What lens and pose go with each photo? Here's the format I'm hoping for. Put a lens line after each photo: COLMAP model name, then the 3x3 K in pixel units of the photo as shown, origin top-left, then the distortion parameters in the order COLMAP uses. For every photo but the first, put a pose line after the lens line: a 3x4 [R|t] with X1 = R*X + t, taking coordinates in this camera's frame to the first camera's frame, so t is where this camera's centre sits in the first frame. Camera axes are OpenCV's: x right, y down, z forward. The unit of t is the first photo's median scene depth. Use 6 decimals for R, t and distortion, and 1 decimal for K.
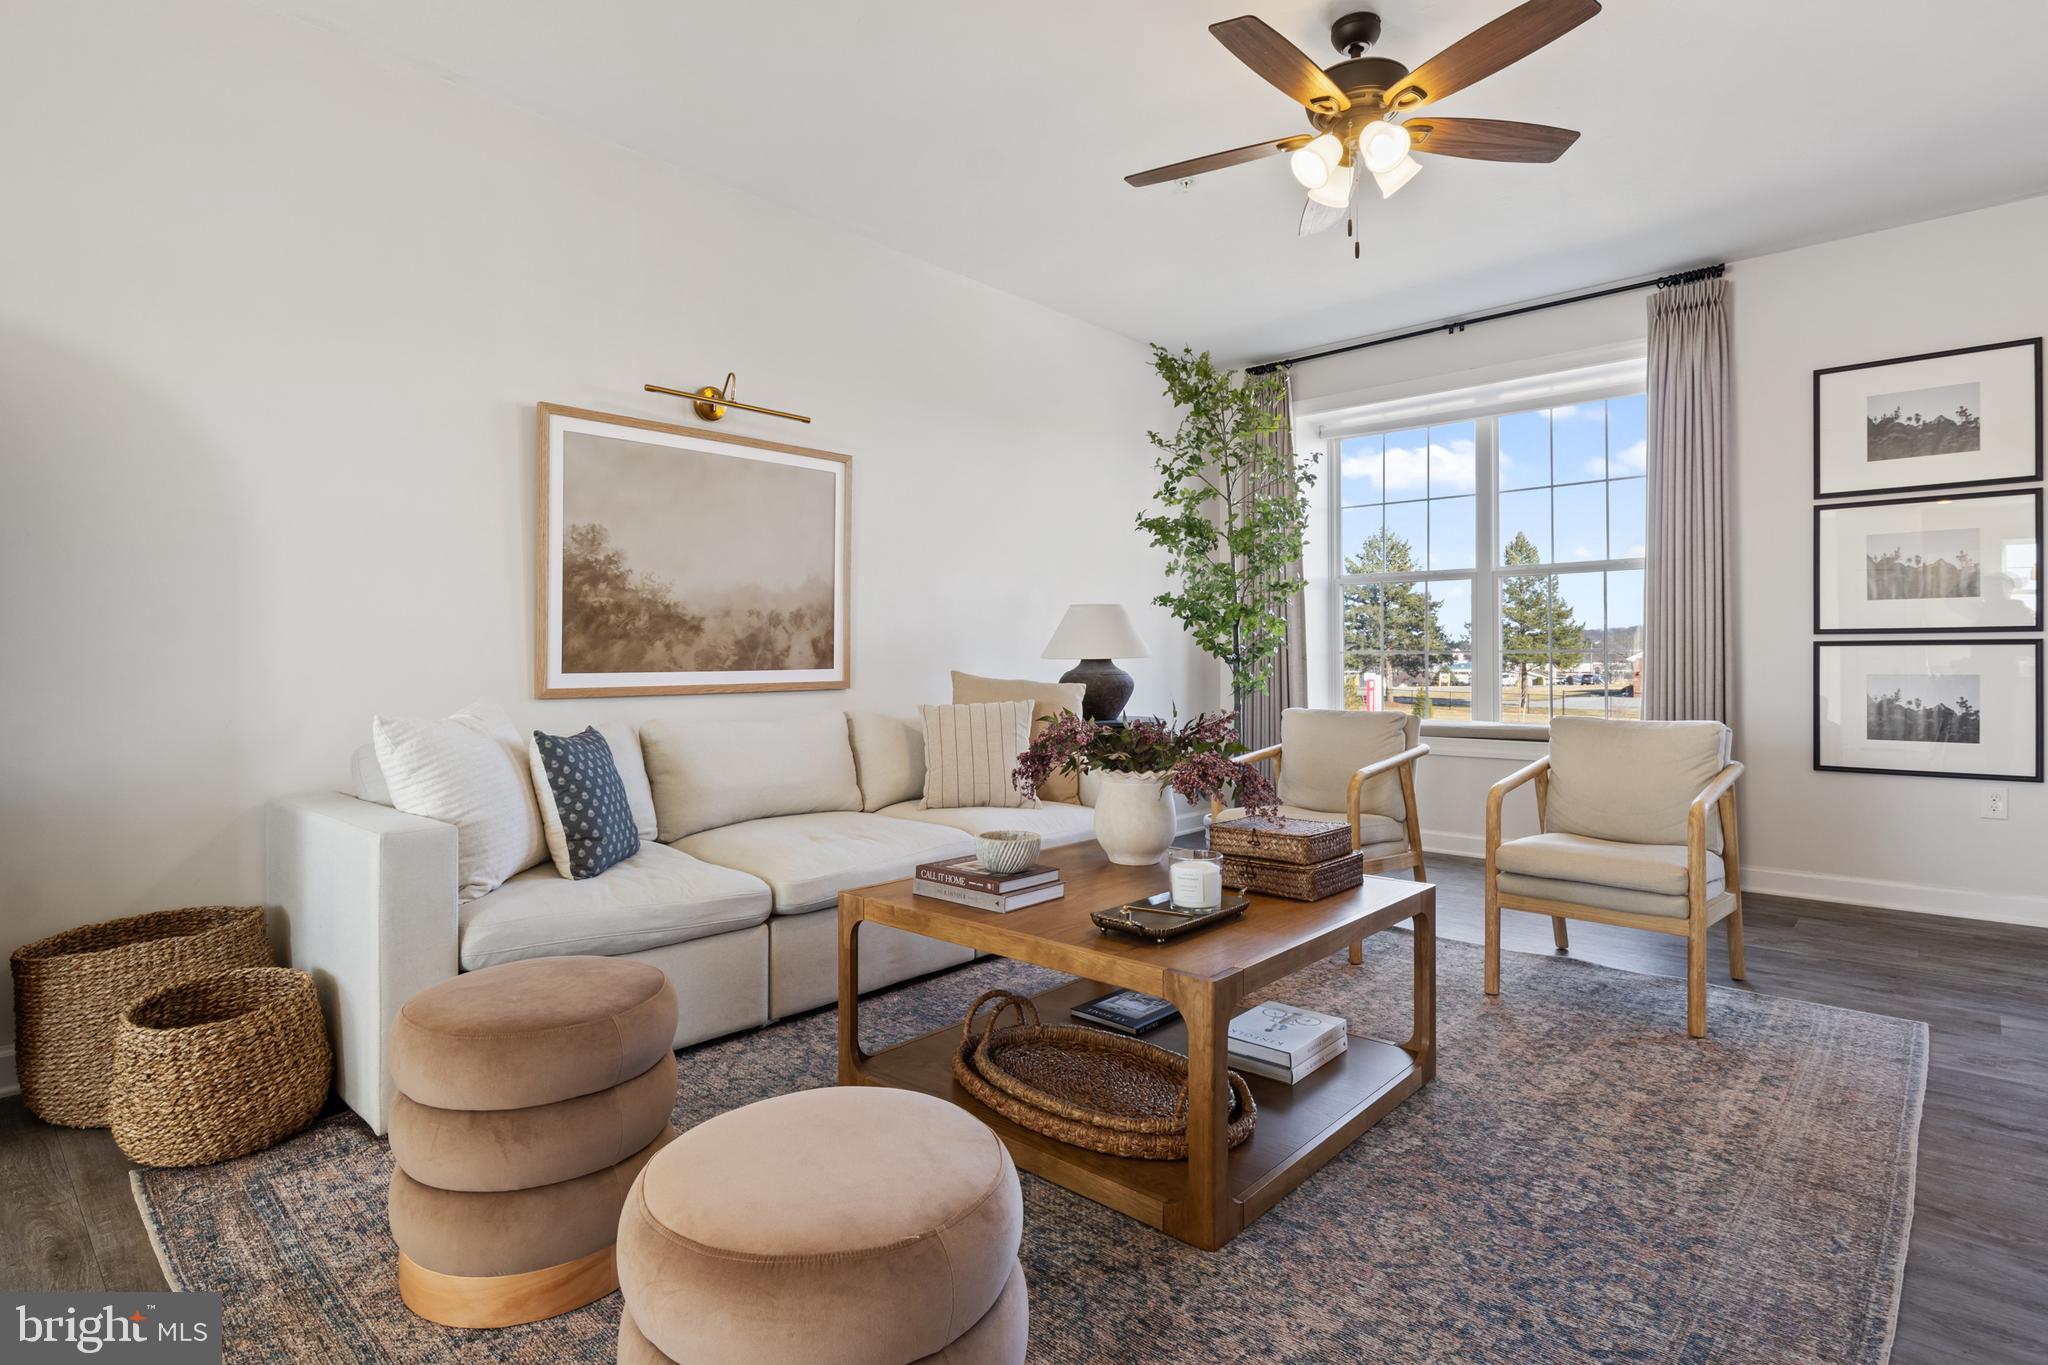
lens RADIAL K [[1029.5, 0, 1009.2], [0, 1029.5, 663.9], [0, 0, 1]] dist [-0.005604, -0.002732]
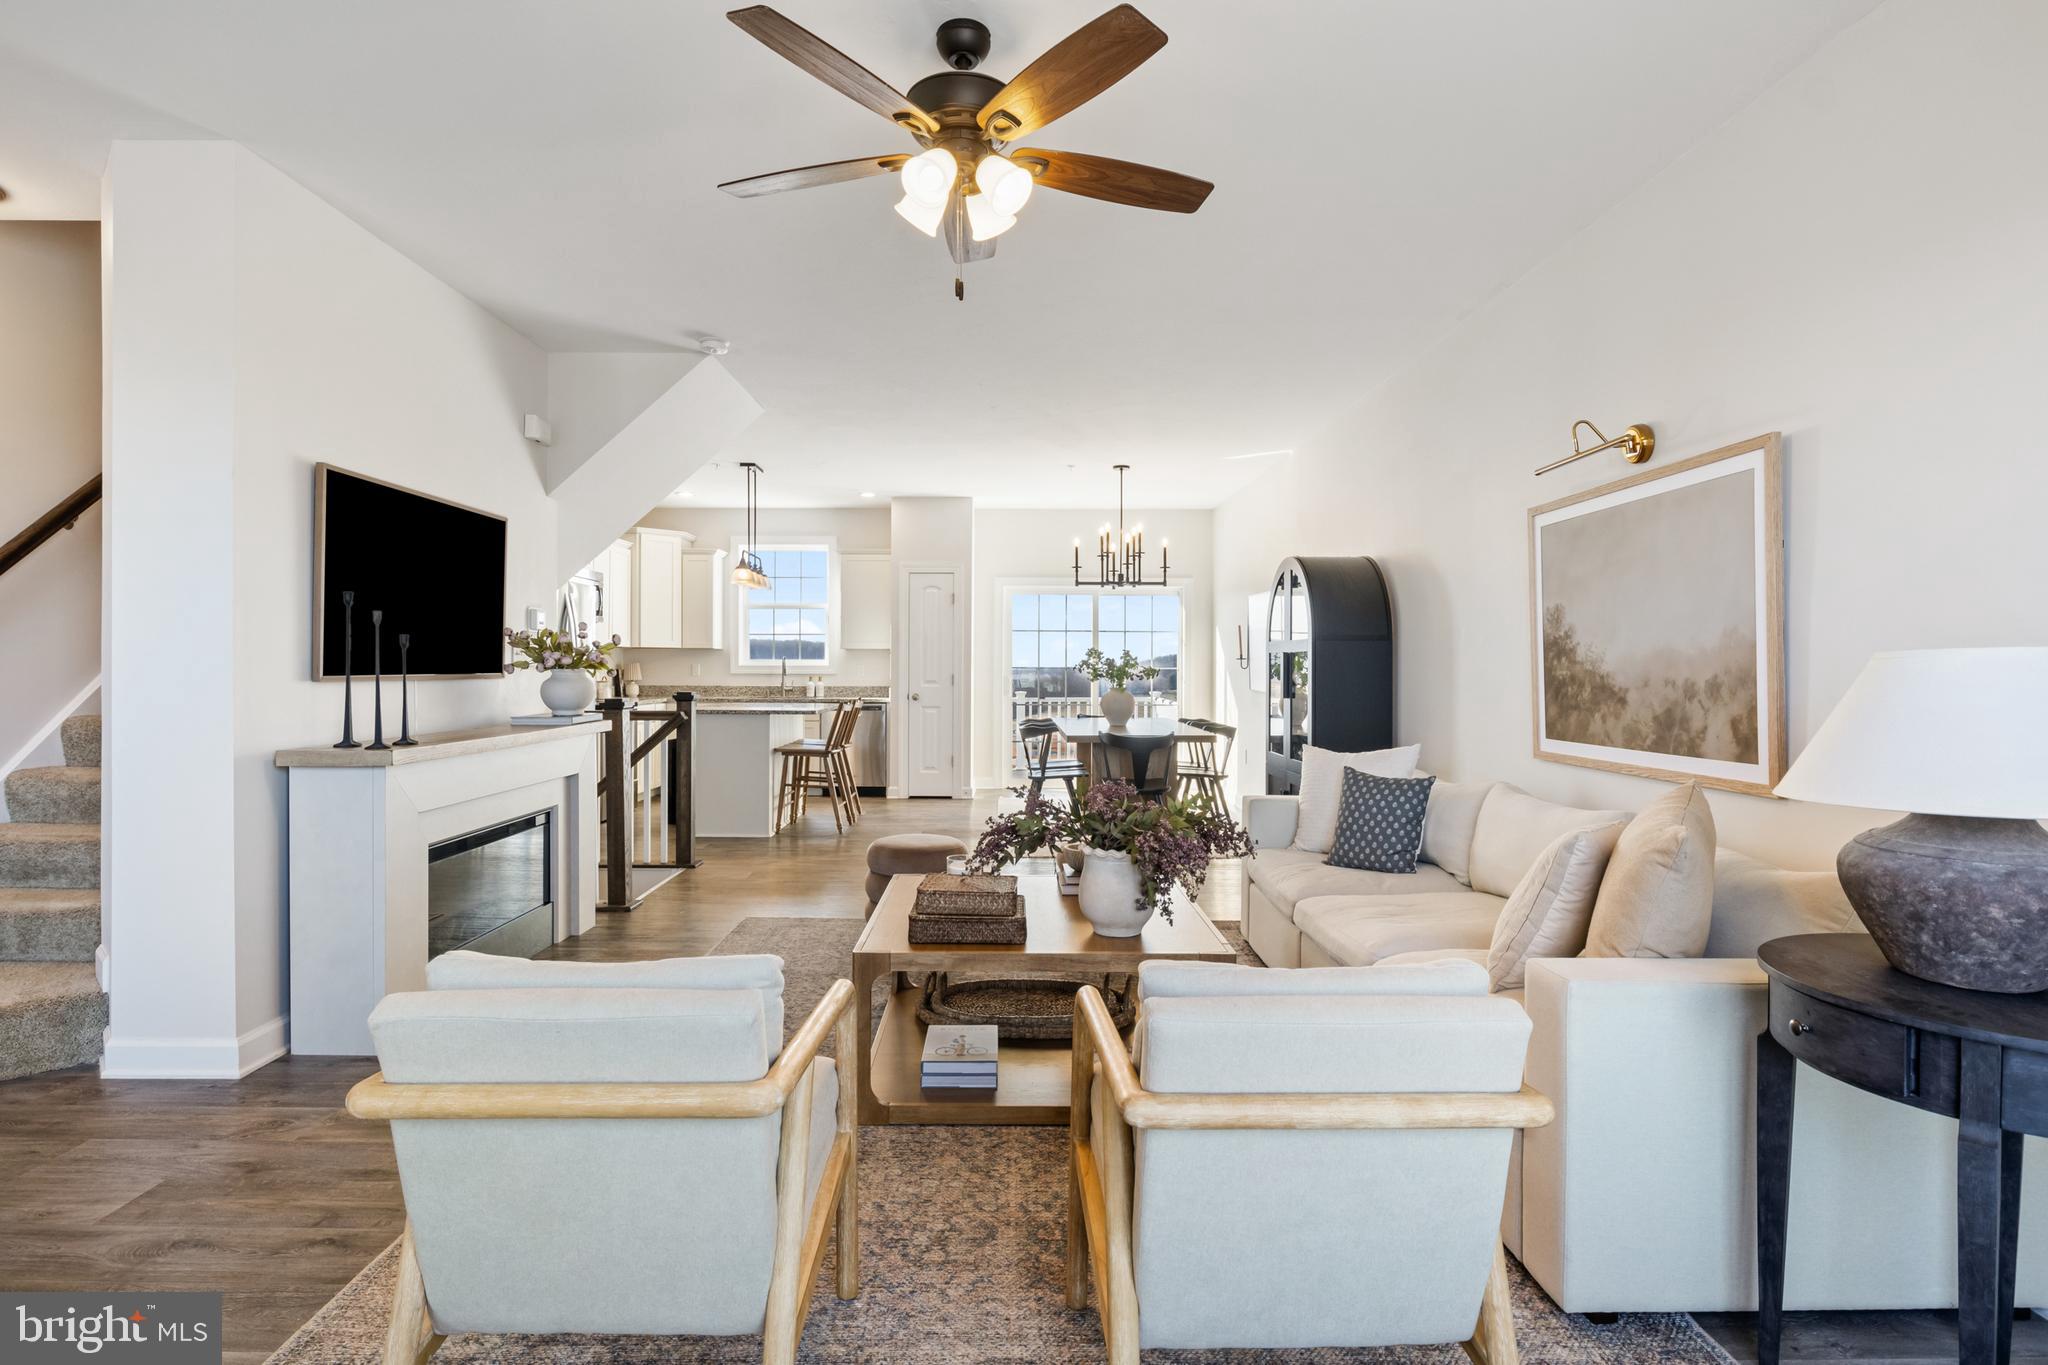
lens RADIAL K [[1029.5, 0, 1016.2], [0, 1029.5, 672.0], [0, 0, 1]] dist [-0.005604, -0.002732]
pose [[-0.729984, 0.000492, -0.683464, 0.736076], [-0.007584, 0.999932, 0.008819, -0.066903], [0.683422, 0.011621, -0.729931, 1.359636]]
